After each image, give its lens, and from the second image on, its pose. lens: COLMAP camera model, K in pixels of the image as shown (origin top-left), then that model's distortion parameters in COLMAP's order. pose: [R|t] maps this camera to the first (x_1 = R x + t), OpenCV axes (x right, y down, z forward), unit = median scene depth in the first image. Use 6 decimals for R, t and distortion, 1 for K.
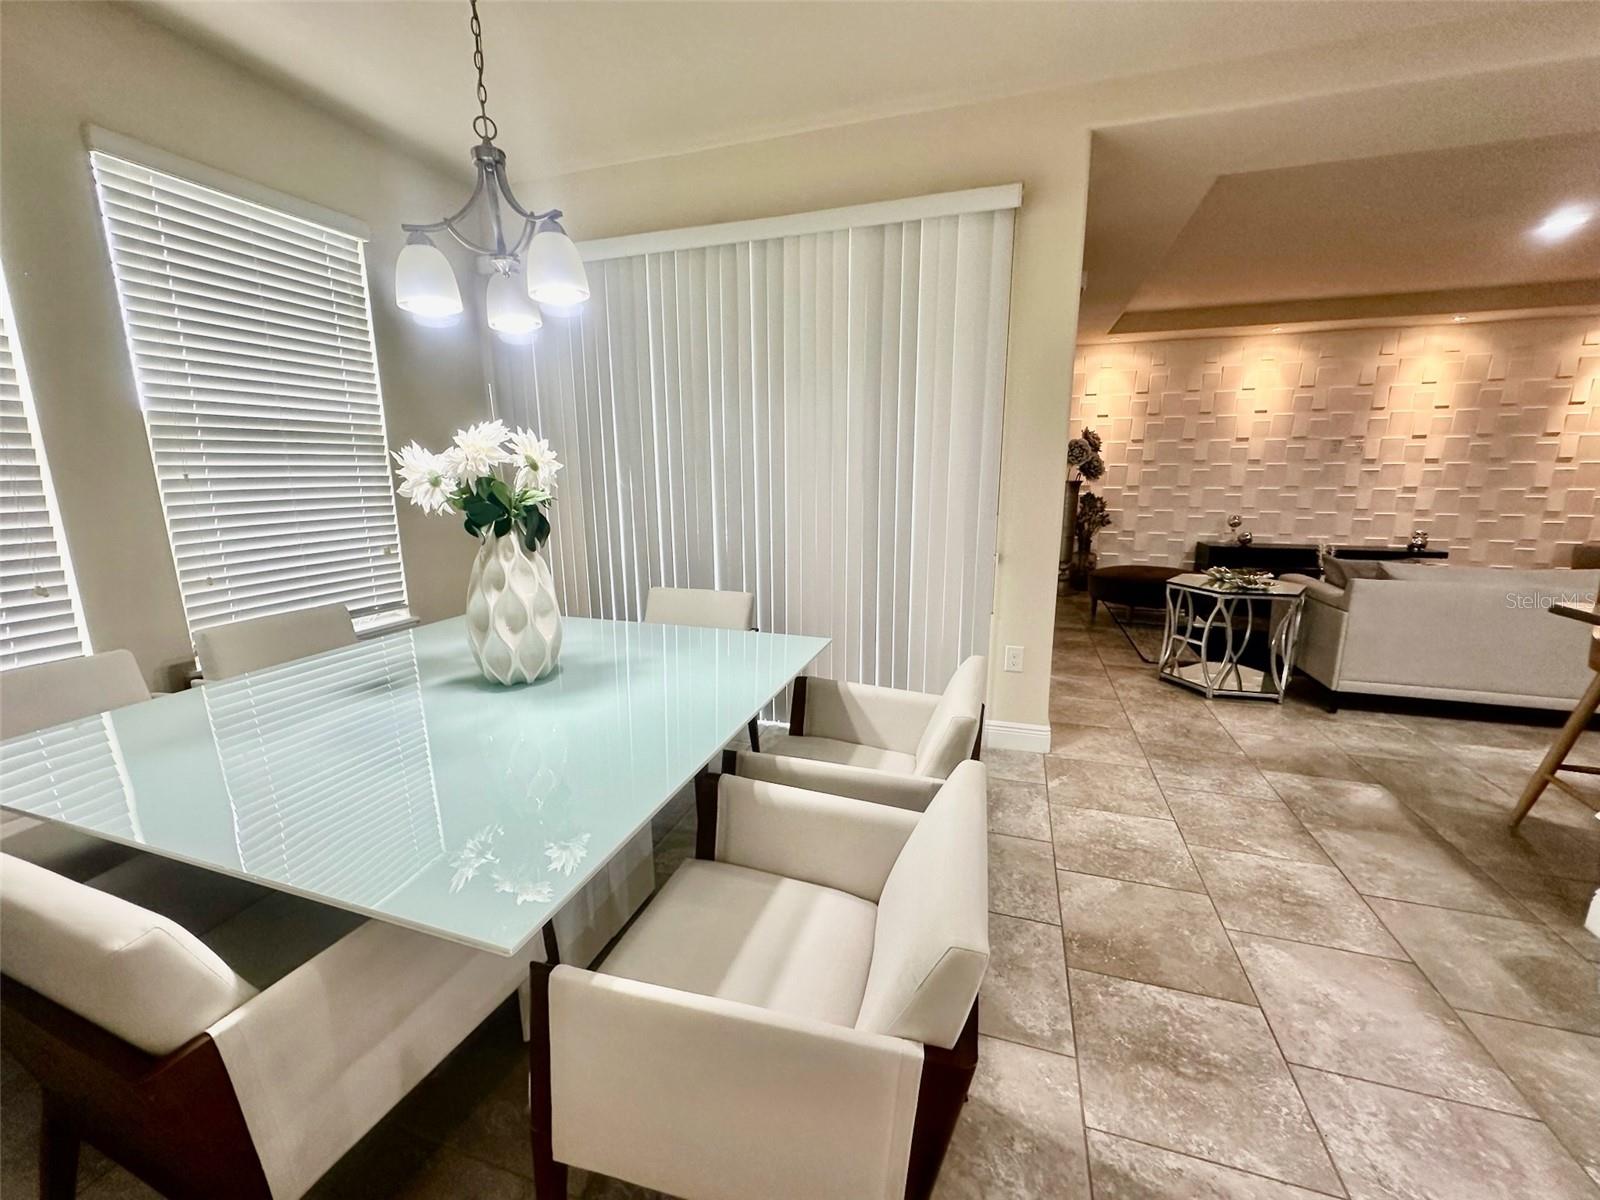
lens RADIAL K [[636.3, 0, 796.1], [0, 636.3, 602.3], [0, 0, 1]] dist [-0.002732, 0.000234]
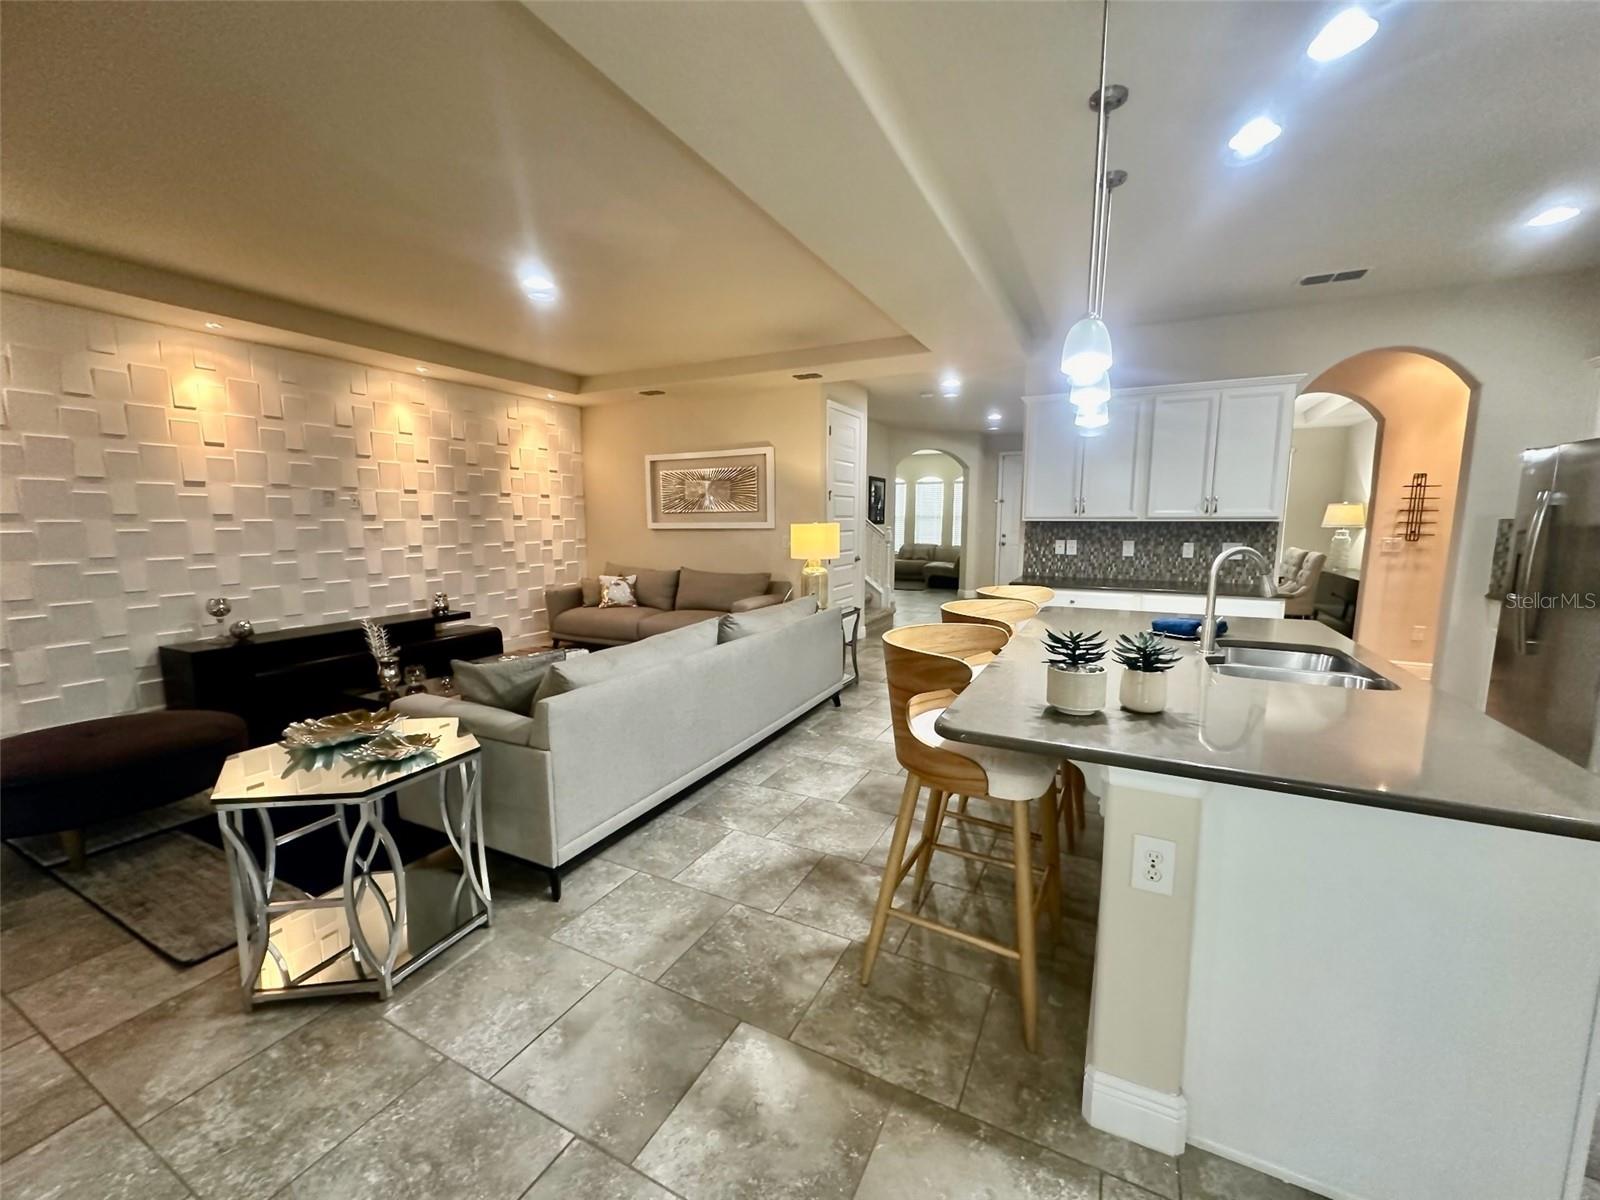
lens RADIAL K [[636.3, 0, 798.3], [0, 636.3, 601.9], [0, 0, 1]] dist [-0.002732, 0.000234]
pose [[0.153537, -0.124956, 0.980210, 0.161041], [0.201435, 0.975100, 0.092753, -0.082802], [-0.967394, 0.183208, 0.174885, 0.347862]]
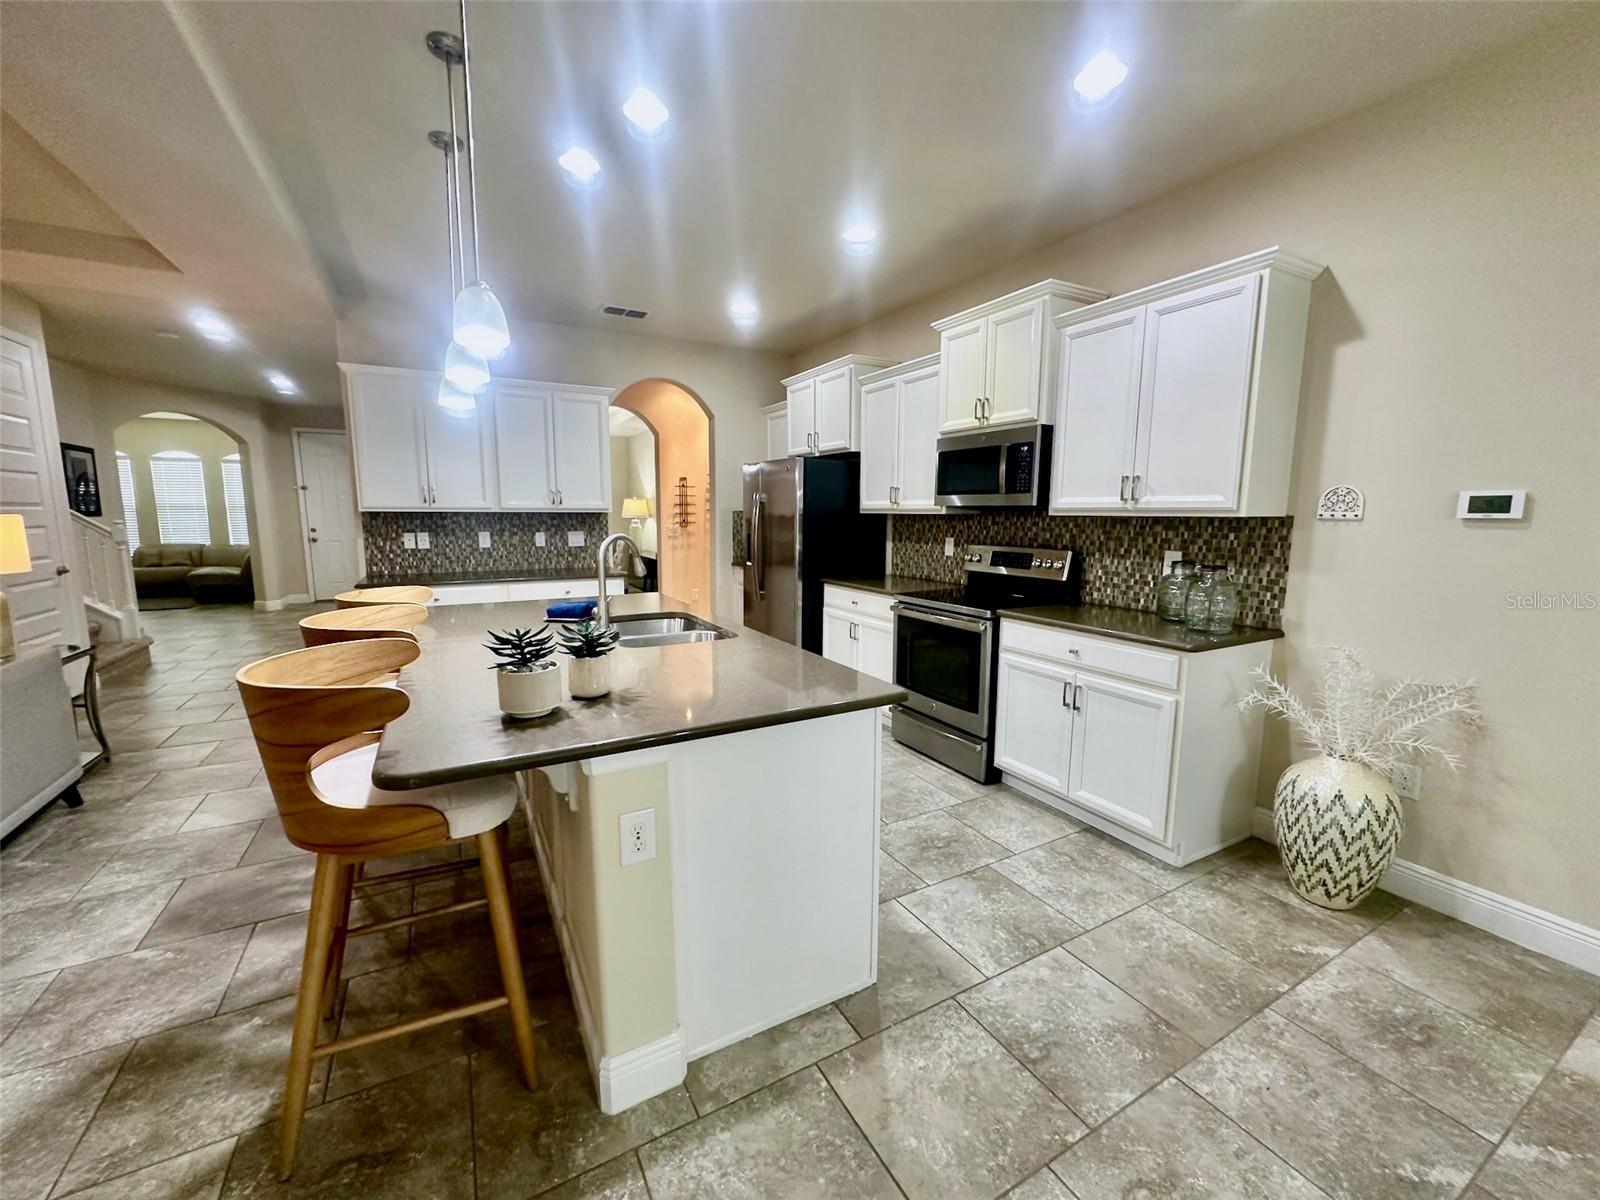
lens RADIAL K [[636.3, 0, 799.2], [0, 636.3, 601.0], [0, 0, 1]] dist [-0.002732, 0.000234]
pose [[-0.734994, -0.093796, 0.671555, 0.194835], [0.137001, 0.949420, 0.282547, -0.088040], [-0.664089, 0.299674, -0.684968, 0.379330]]
